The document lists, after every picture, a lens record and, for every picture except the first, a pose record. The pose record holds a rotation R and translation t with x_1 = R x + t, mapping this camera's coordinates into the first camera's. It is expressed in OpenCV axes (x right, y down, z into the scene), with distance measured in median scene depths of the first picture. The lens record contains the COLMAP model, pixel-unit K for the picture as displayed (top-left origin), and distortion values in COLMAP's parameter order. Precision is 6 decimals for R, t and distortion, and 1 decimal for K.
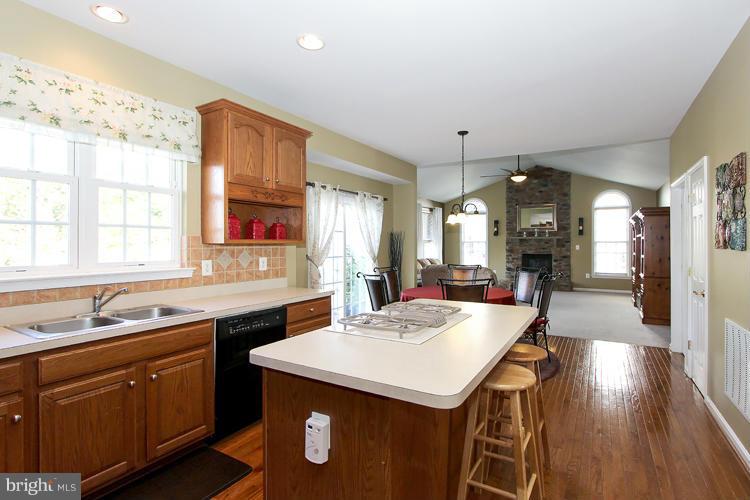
lens RADIAL K [[384.5, 0, 378.5], [0, 384.5, 247.0], [0, 0, 1]] dist [-0.001482, -0.000564]
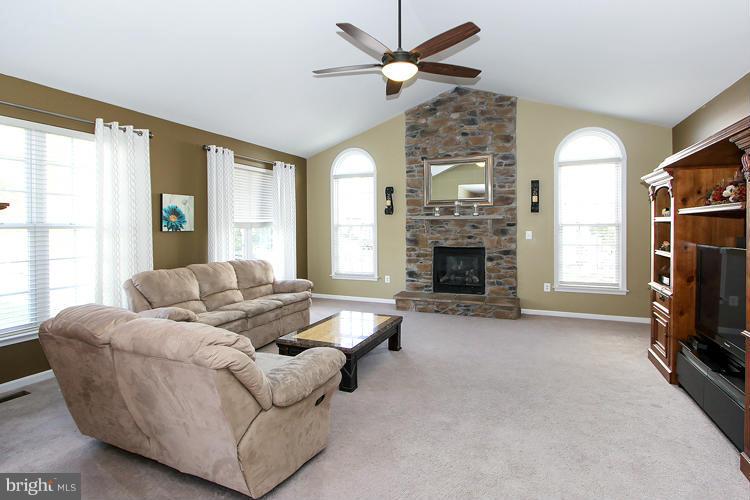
lens RADIAL K [[384.5, 0, 370.7], [0, 384.5, 232.1], [0, 0, 1]] dist [-0.001482, -0.000564]
pose [[0.992406, -0.010622, 0.122548, 0.222100], [0.008439, 0.999797, 0.018317, -0.014473], [-0.122717, -0.017144, 0.992294, 0.472604]]
